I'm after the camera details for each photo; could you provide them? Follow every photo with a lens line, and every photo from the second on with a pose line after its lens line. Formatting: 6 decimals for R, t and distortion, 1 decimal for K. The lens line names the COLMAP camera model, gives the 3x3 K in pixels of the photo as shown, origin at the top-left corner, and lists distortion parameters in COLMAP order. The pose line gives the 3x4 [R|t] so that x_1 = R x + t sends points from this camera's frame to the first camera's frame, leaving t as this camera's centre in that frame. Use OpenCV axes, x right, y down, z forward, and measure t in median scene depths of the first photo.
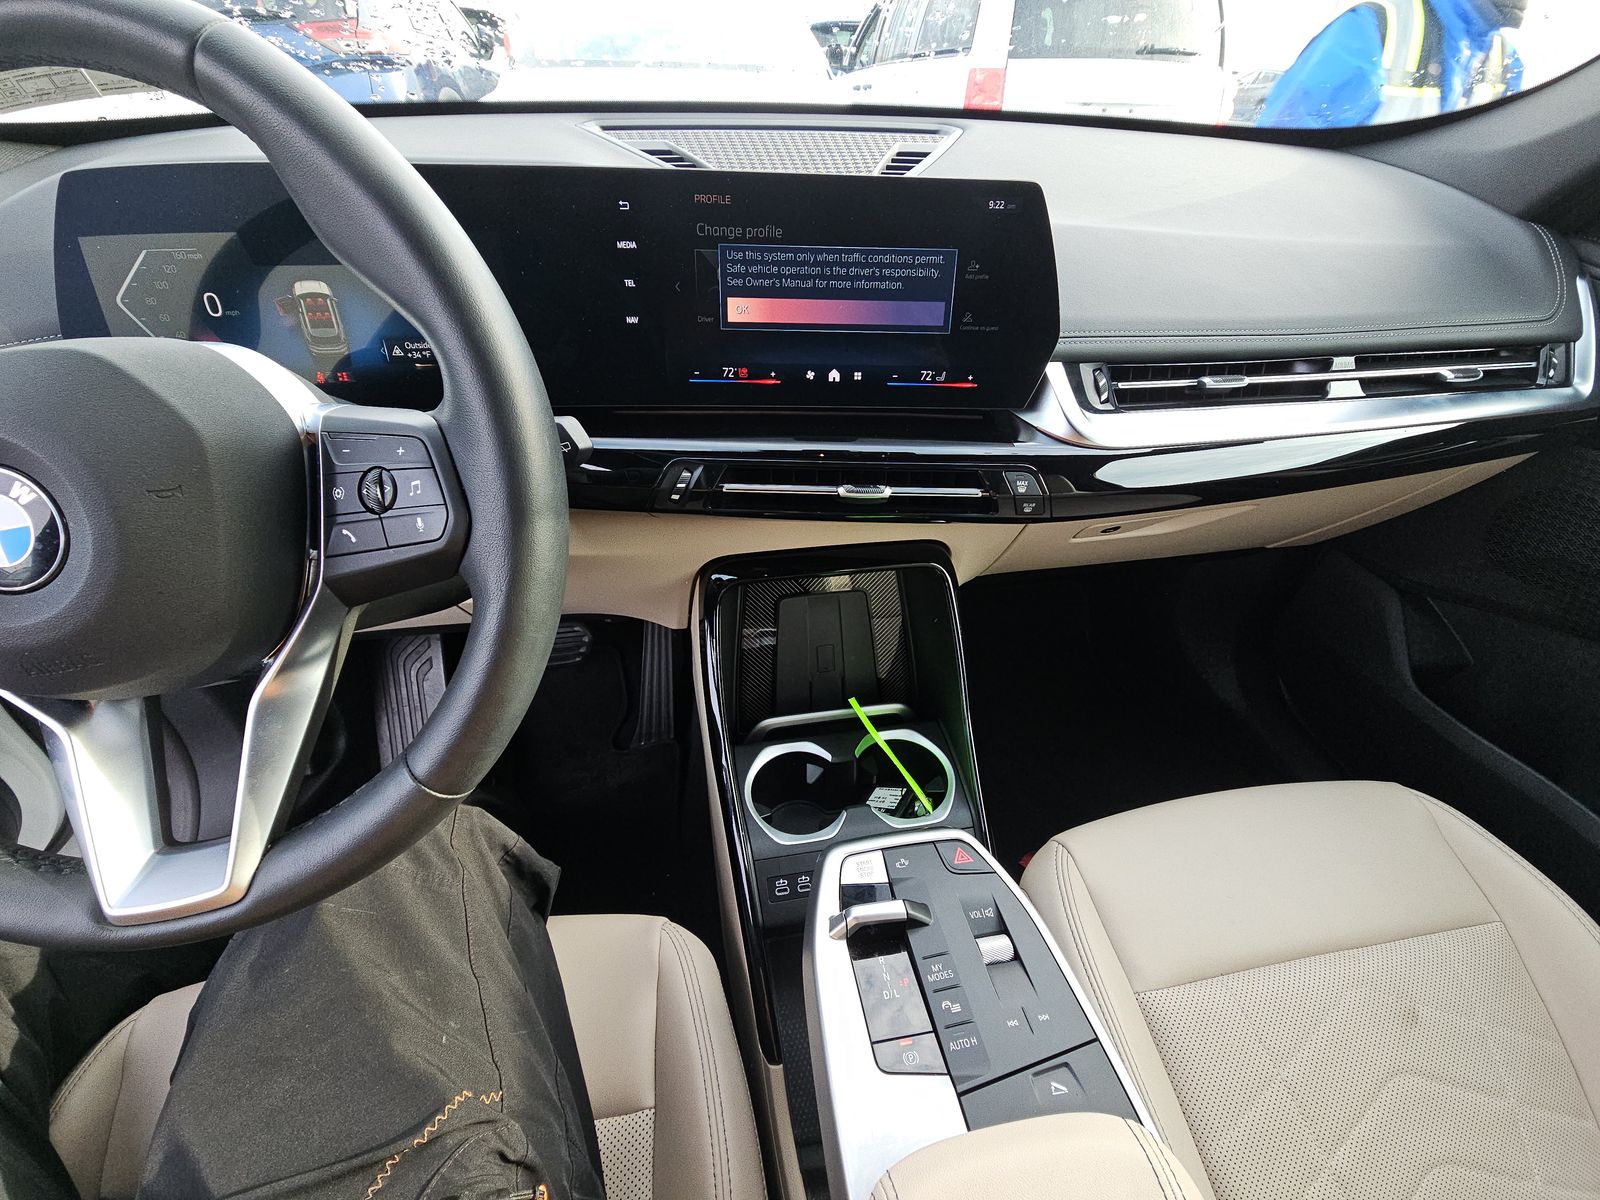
lens RADIAL K [[649.6, 0, 794.9], [0, 649.6, 608.1], [0, 0, 1]] dist [0.002051, -0.006117]
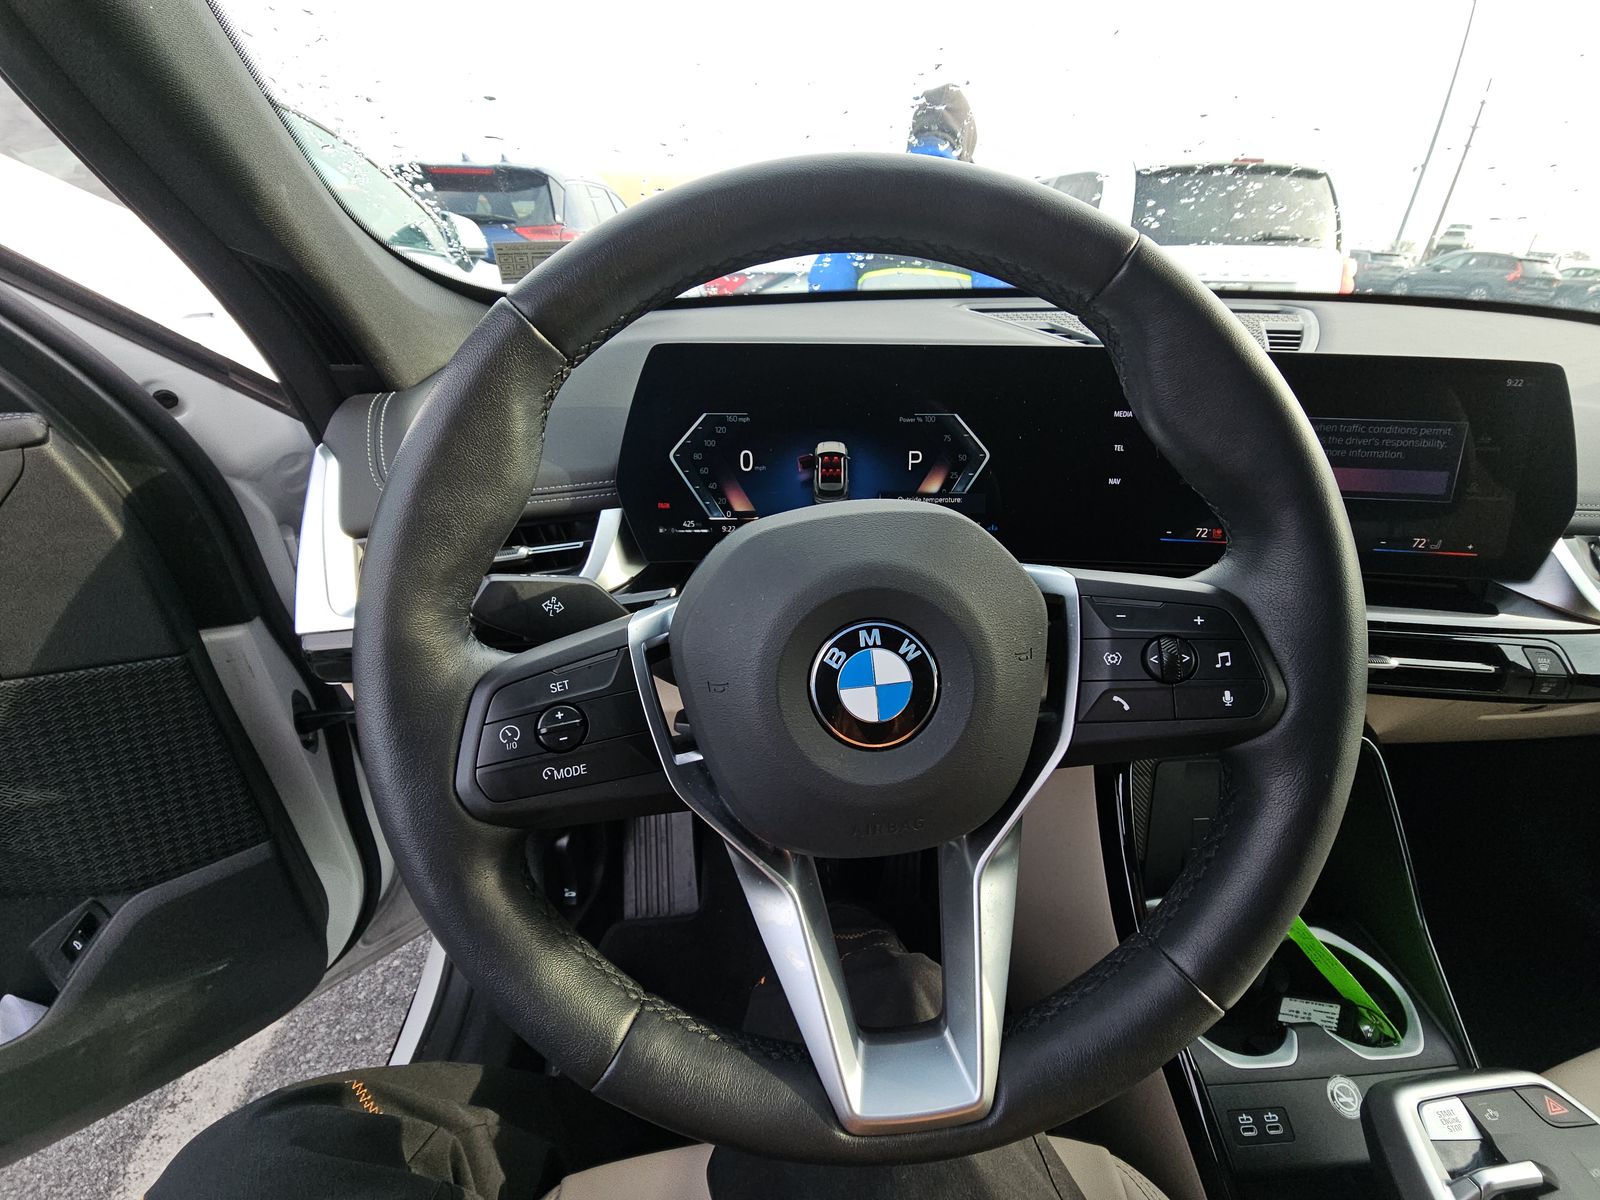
lens RADIAL K [[649.6, 0, 794.9], [0, 649.6, 608.1], [0, 0, 1]] dist [0.002051, -0.006117]
pose [[0.991962, 0.045254, -0.118168, -0.630461], [-0.067948, 0.978300, -0.195734, -0.017124], [0.106746, 0.202190, 0.973512, -0.003252]]
